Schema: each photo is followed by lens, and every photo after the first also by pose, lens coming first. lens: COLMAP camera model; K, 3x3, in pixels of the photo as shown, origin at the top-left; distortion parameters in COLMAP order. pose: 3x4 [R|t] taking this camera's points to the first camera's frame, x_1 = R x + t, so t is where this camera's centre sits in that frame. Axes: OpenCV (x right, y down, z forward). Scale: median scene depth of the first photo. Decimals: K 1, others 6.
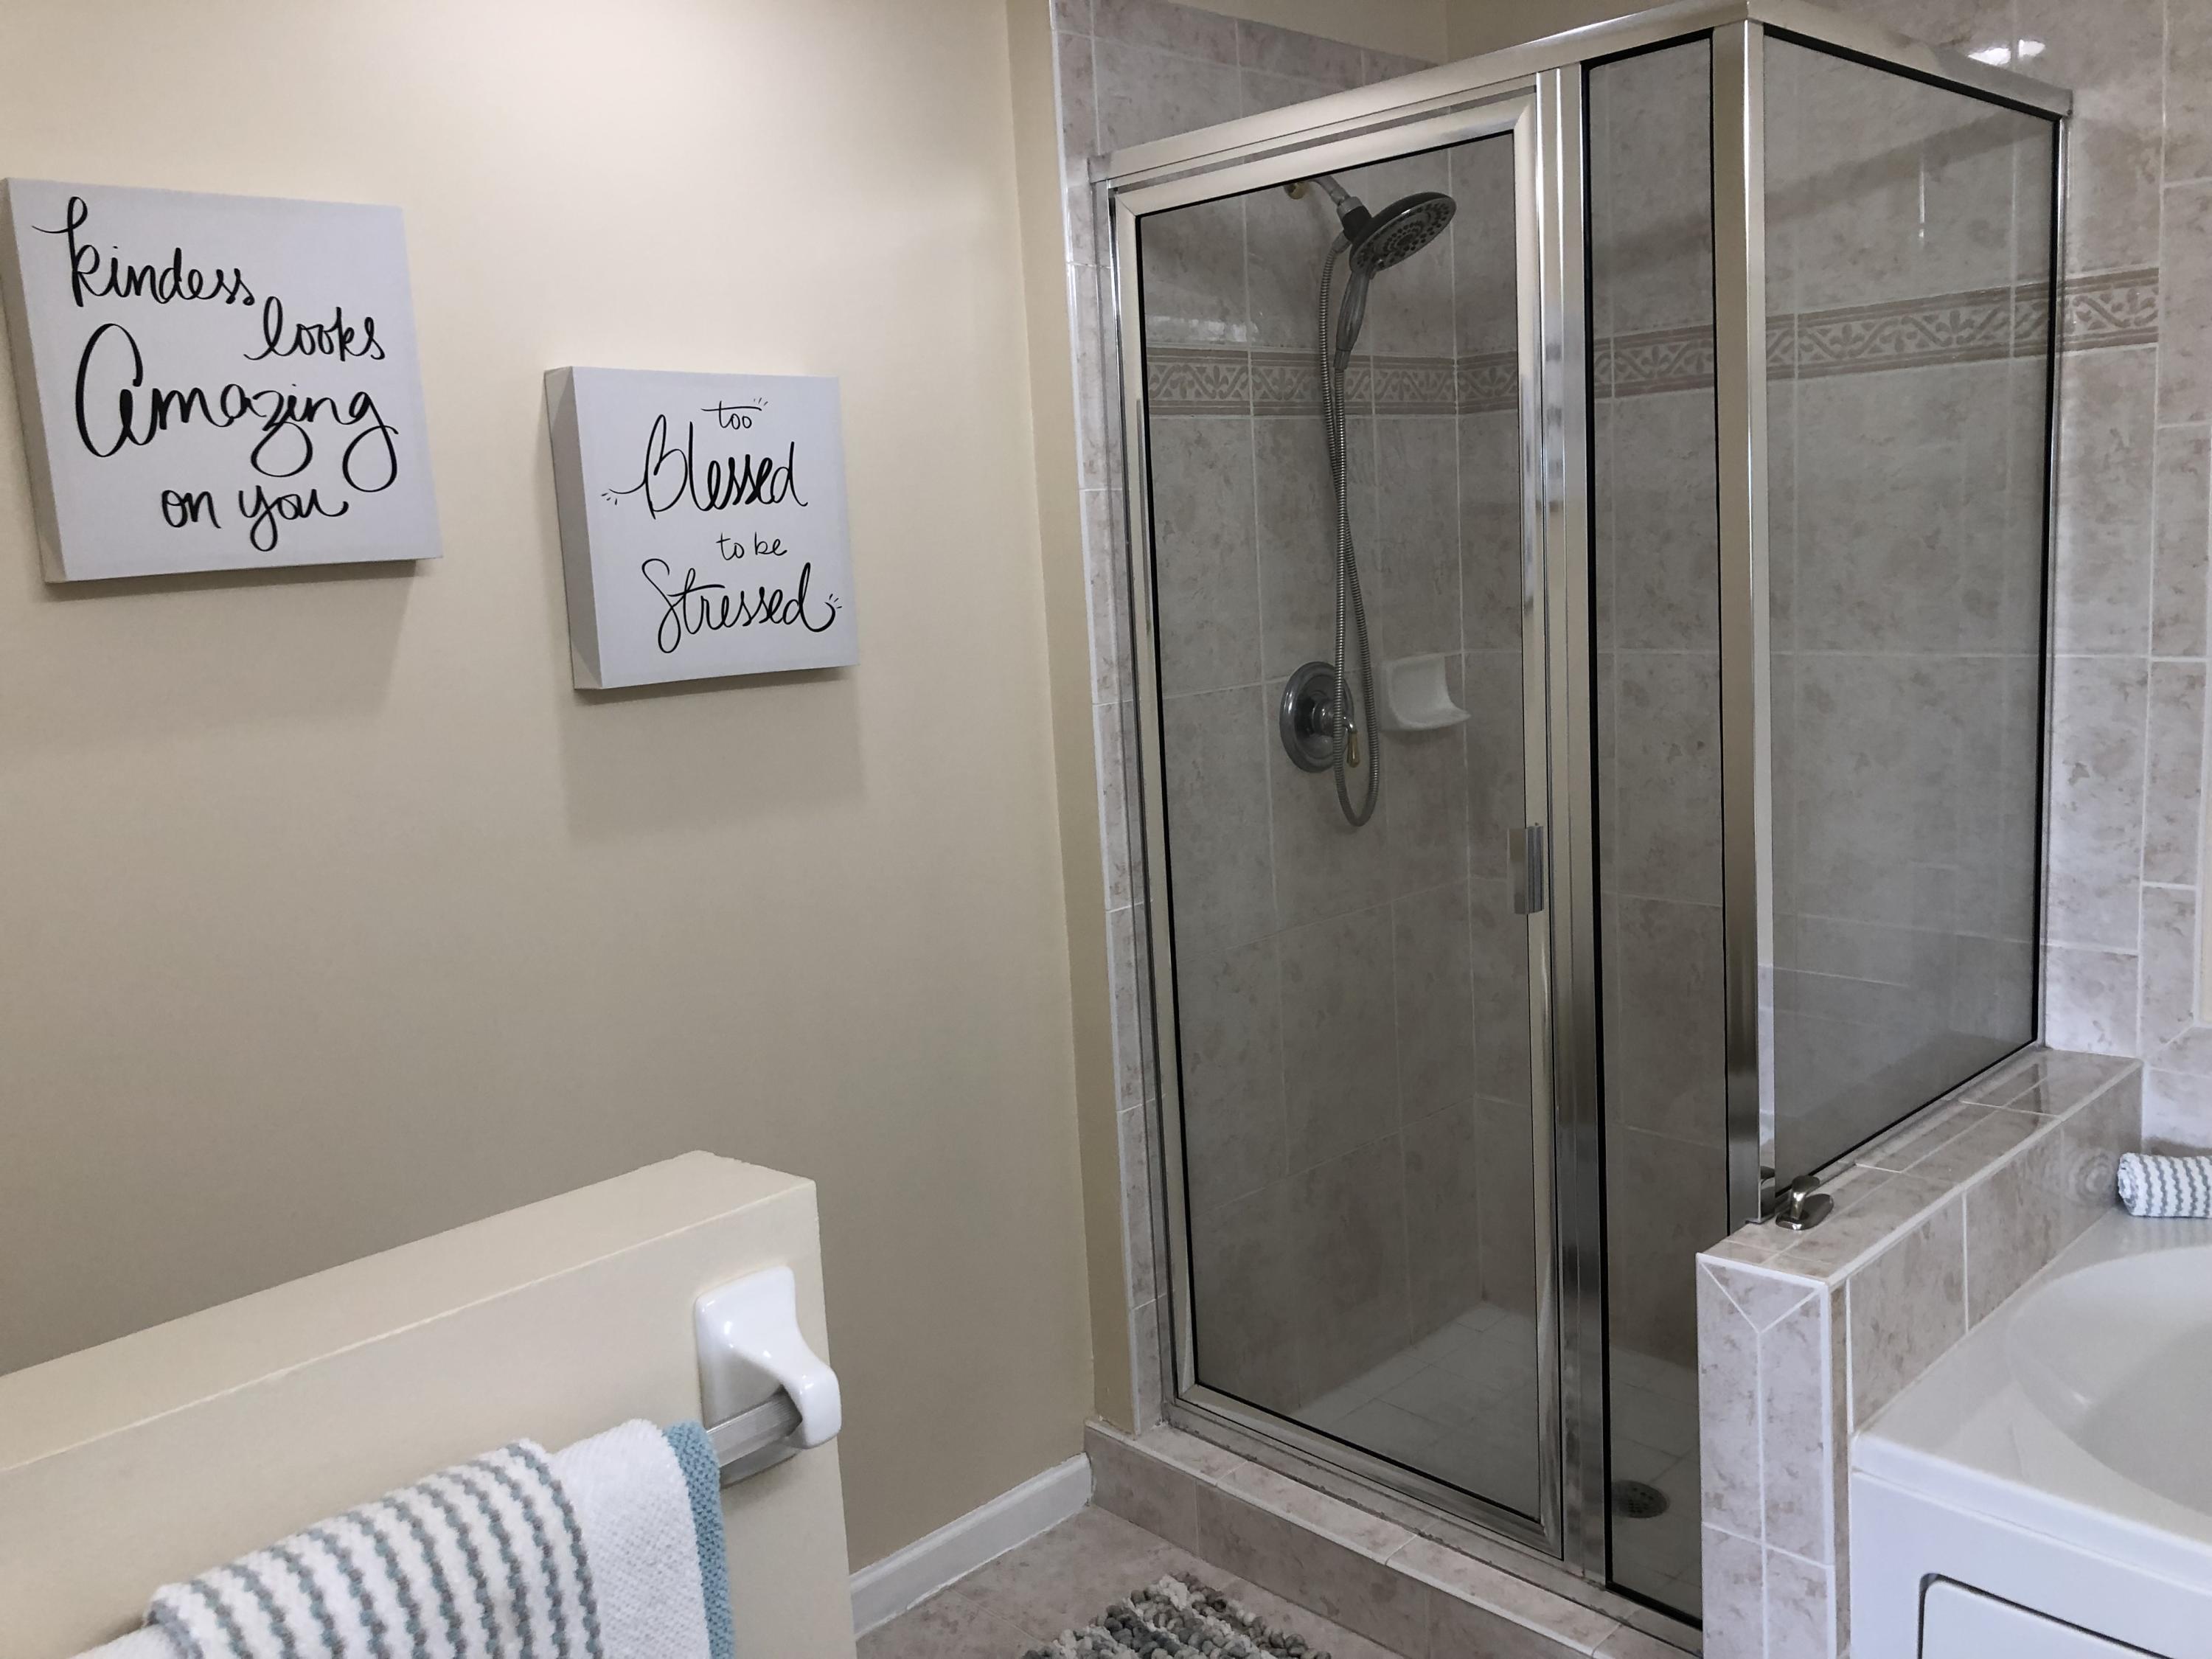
lens RADIAL K [[1813.9, 0, 1106.6], [0, 1813.9, 818.2], [0, 0, 1]] dist [0.005710, -0.002065]
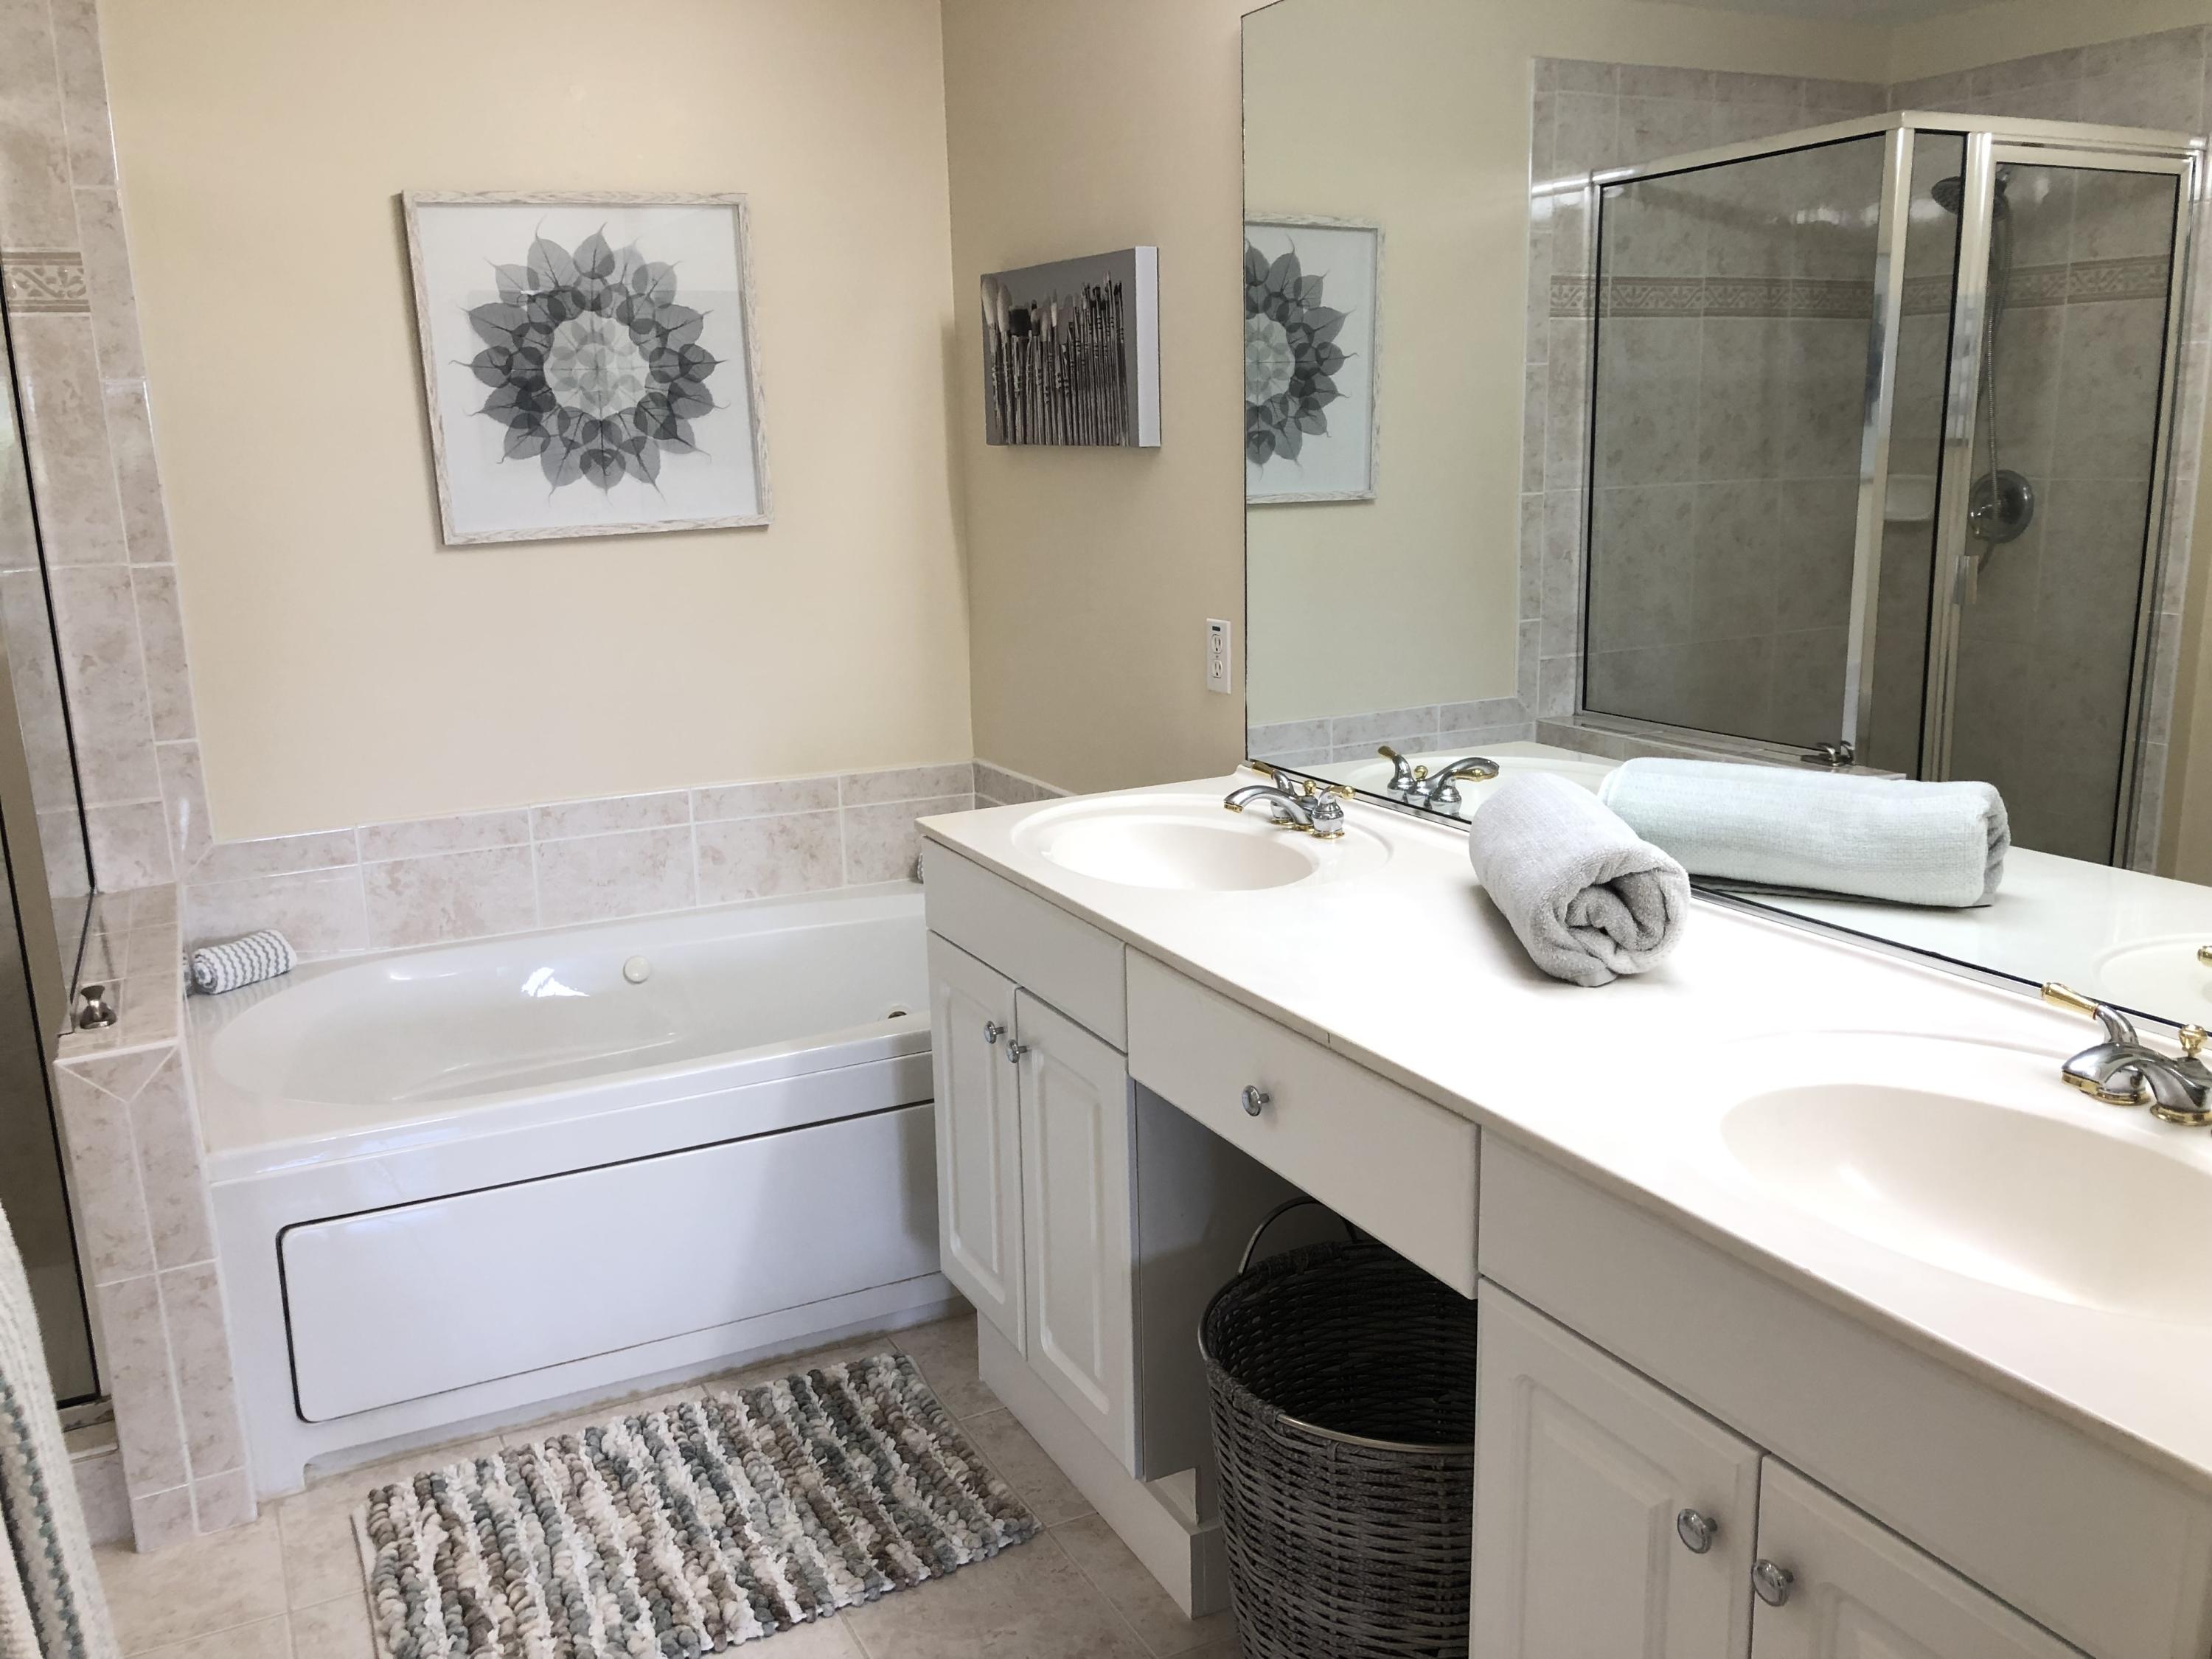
lens RADIAL K [[1813.9, 0, 1111.5], [0, 1813.9, 834.8], [0, 0, 1]] dist [0.005710, -0.002065]
pose [[0.301659, -0.168969, 0.938324, -0.442425], [0.155140, 0.979753, 0.126554, 0.042465], [-0.940709, 0.107395, 0.321765, -0.032125]]
